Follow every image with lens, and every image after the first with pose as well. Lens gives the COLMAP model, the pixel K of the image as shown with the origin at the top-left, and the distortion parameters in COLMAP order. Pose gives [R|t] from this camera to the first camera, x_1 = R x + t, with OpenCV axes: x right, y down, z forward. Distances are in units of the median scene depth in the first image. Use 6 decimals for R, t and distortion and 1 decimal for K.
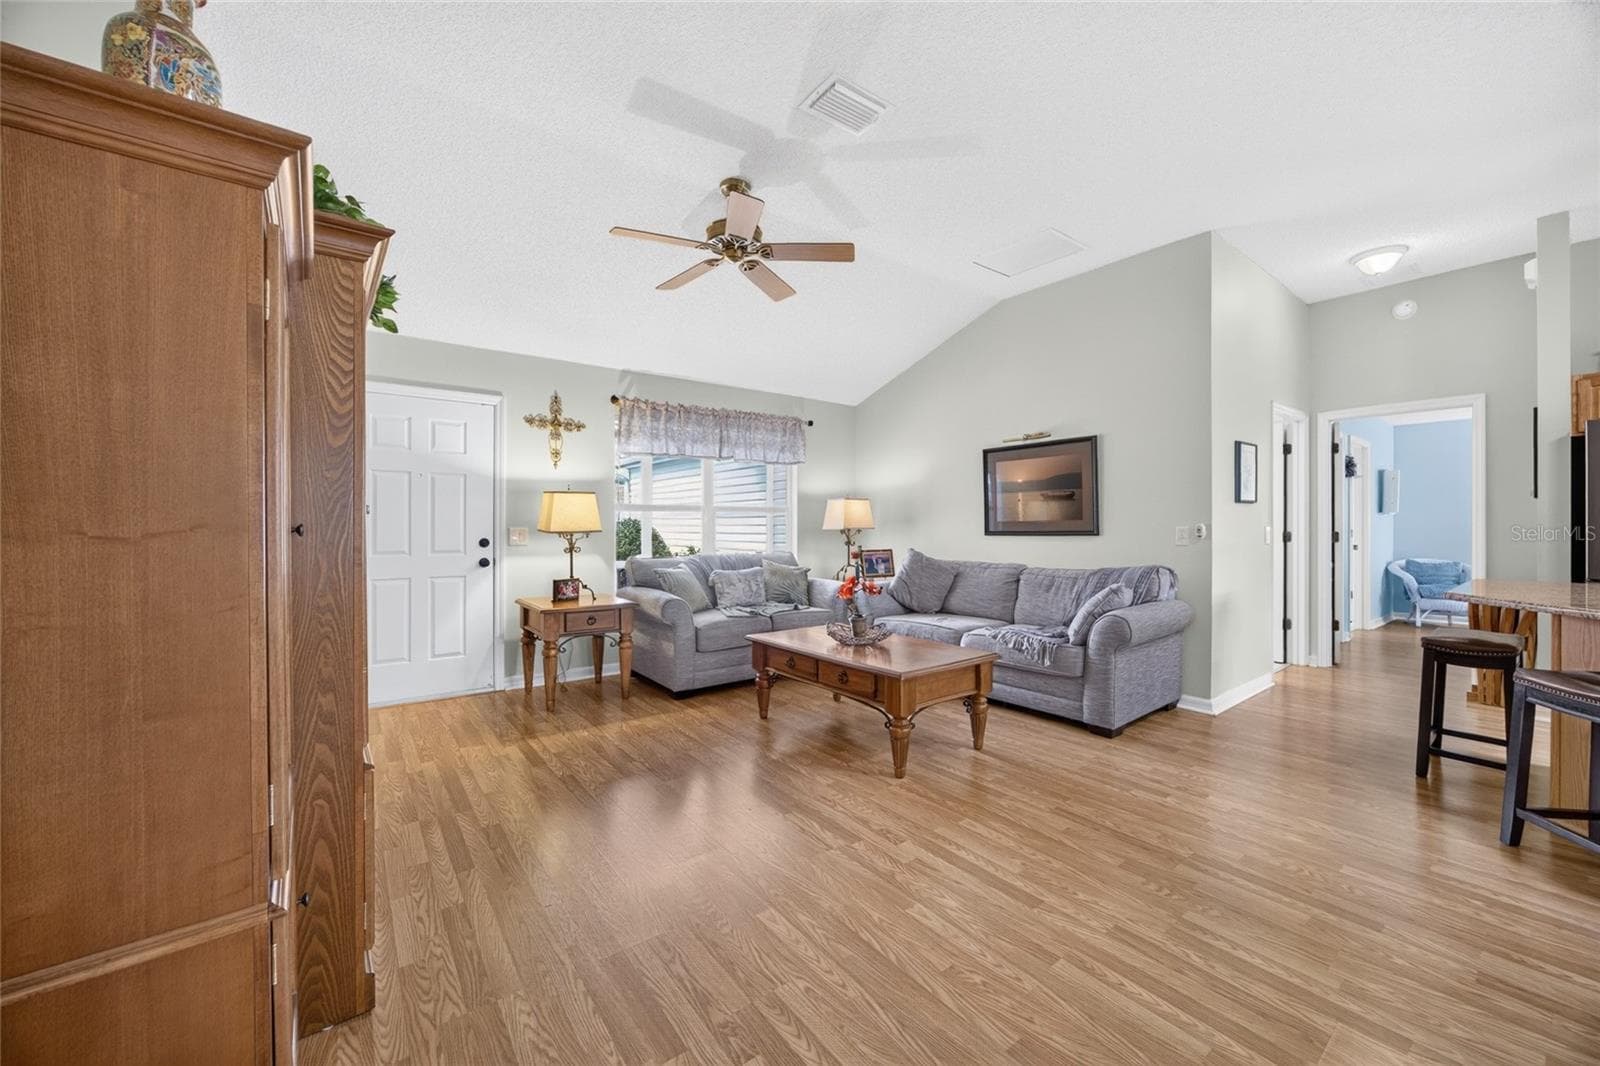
lens RADIAL K [[615.0, 0, 800.1], [0, 615.0, 524.2], [0, 0, 1]] dist [-0.025812, 0.006916]
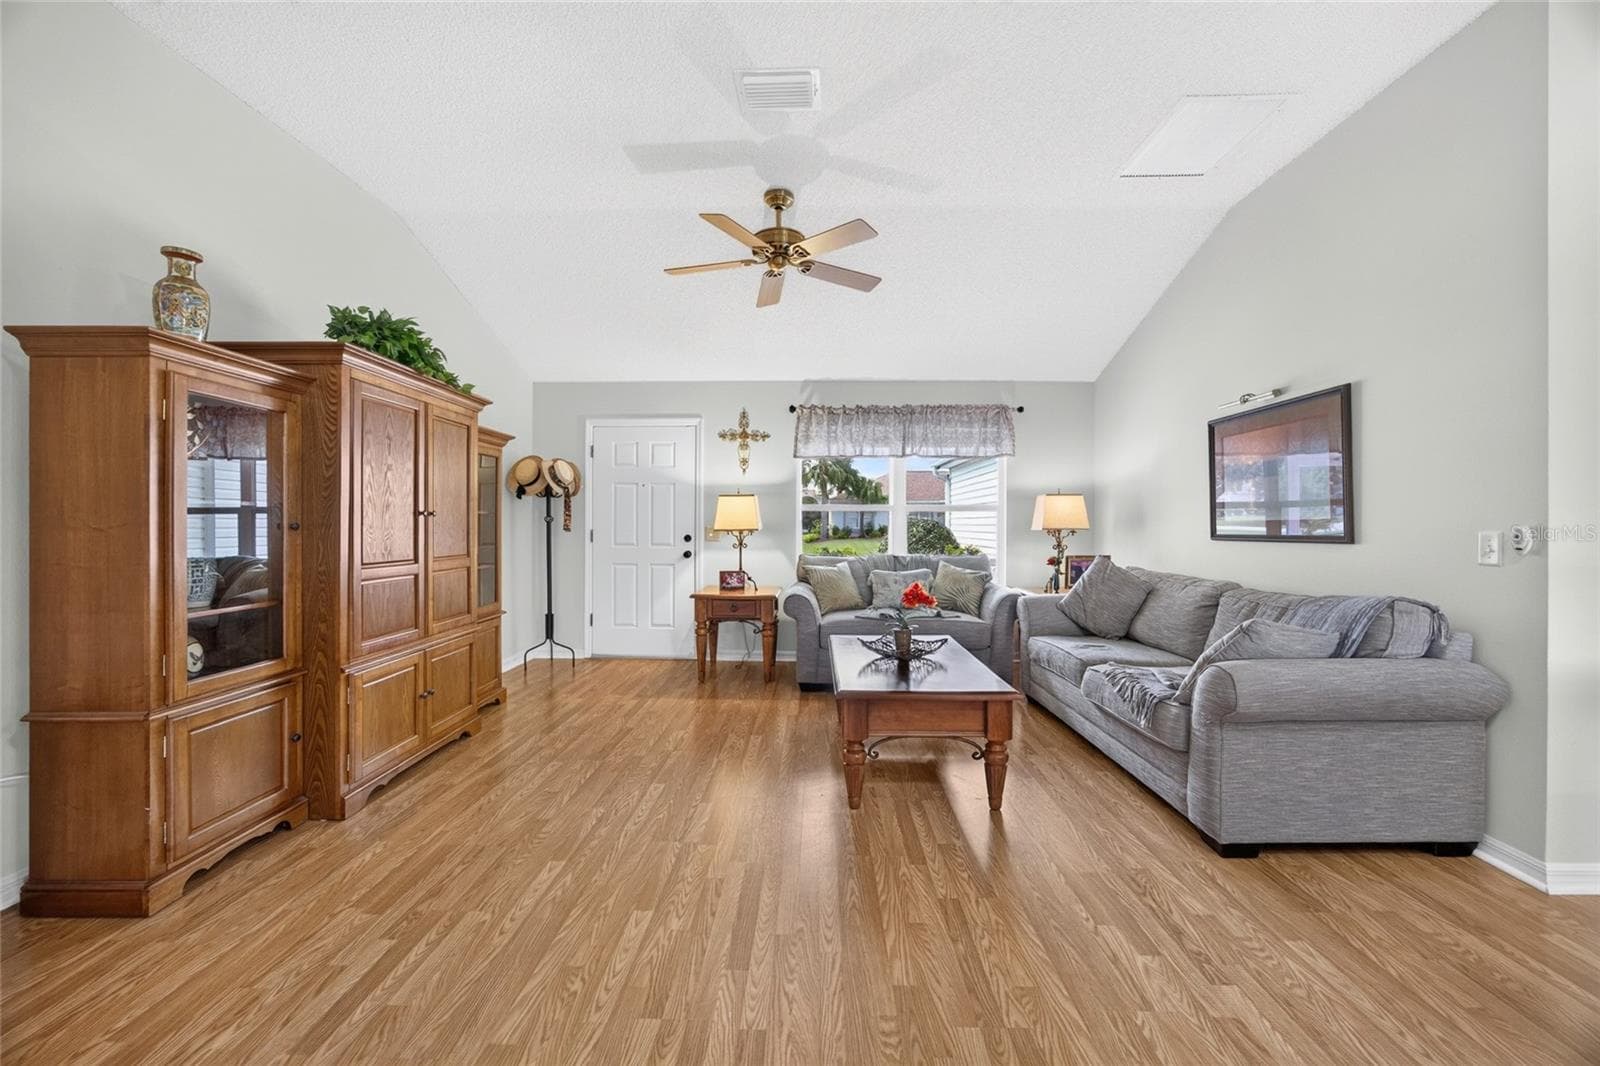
lens RADIAL K [[615.0, 0, 800.3], [0, 615.0, 520.9], [0, 0, 1]] dist [-0.025812, 0.006916]
pose [[0.780686, 0.000764, -0.624923, 0.435900], [-0.002673, 0.999994, -0.002118, -0.002129], [0.624917, 0.003324, 0.780684, 0.167846]]
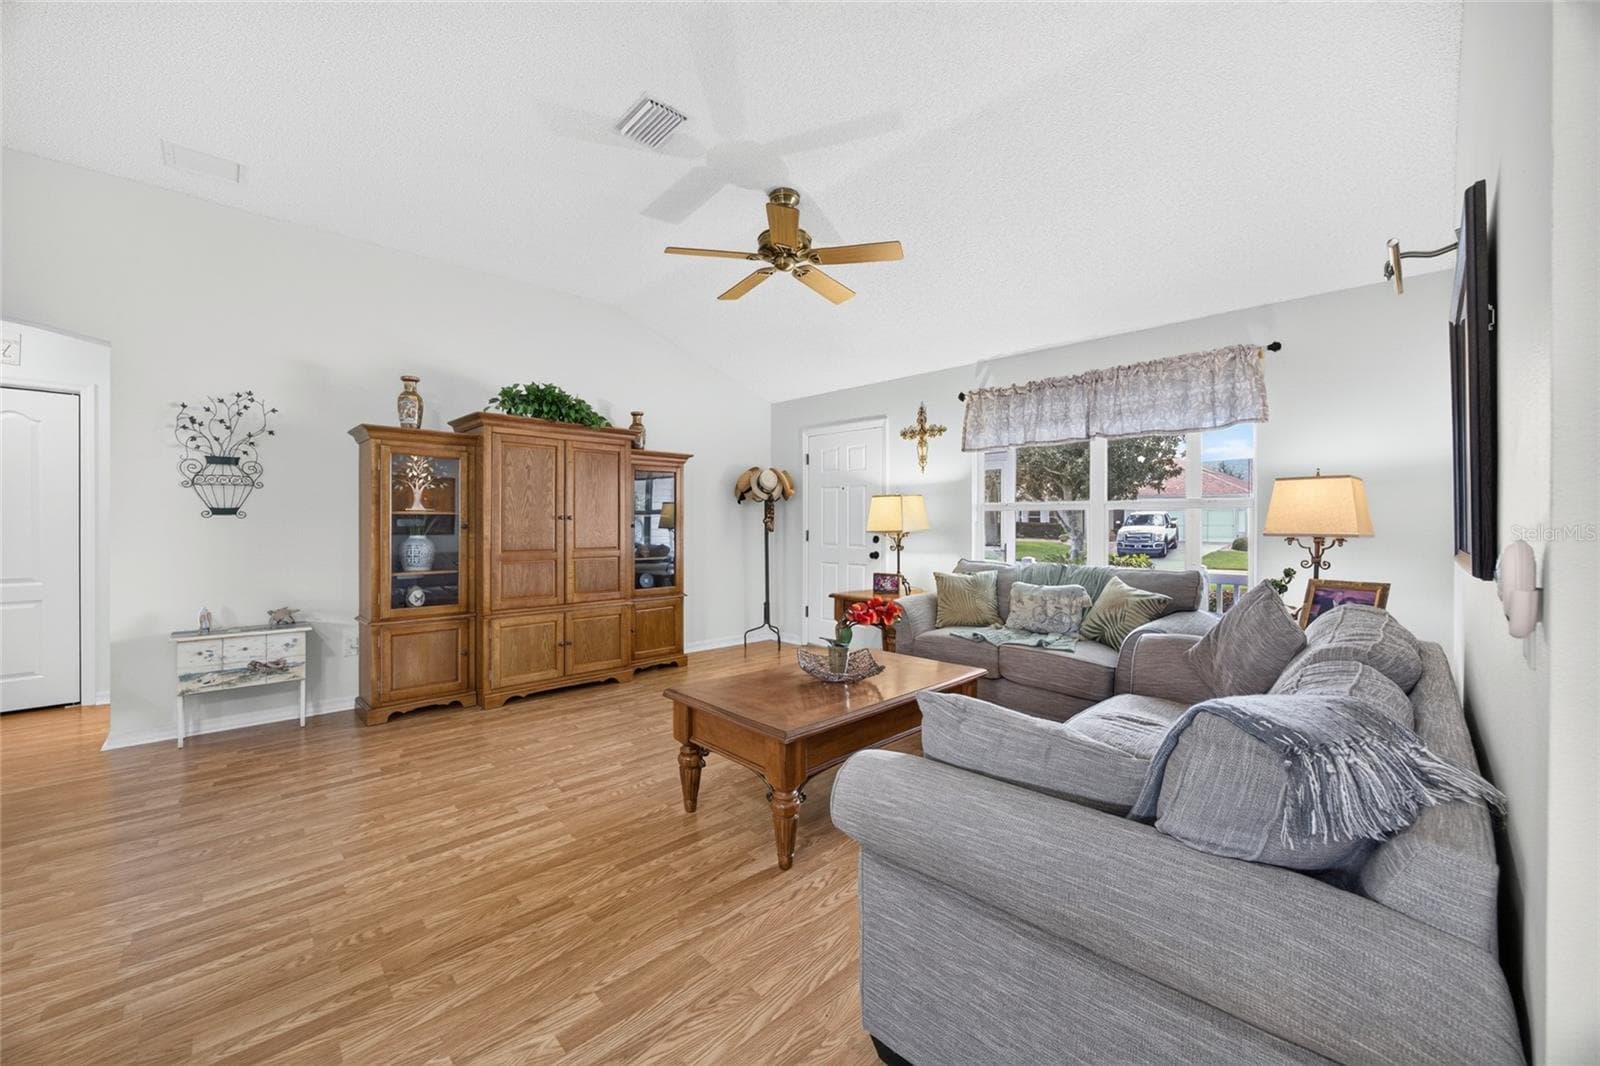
lens RADIAL K [[615.0, 0, 803.2], [0, 615.0, 520.3], [0, 0, 1]] dist [-0.025812, 0.006916]
pose [[0.117586, -0.002202, -0.993060, 0.704840], [-0.002066, 0.999995, -0.002462, -0.004588], [0.993061, 0.002341, 0.117581, 0.699609]]
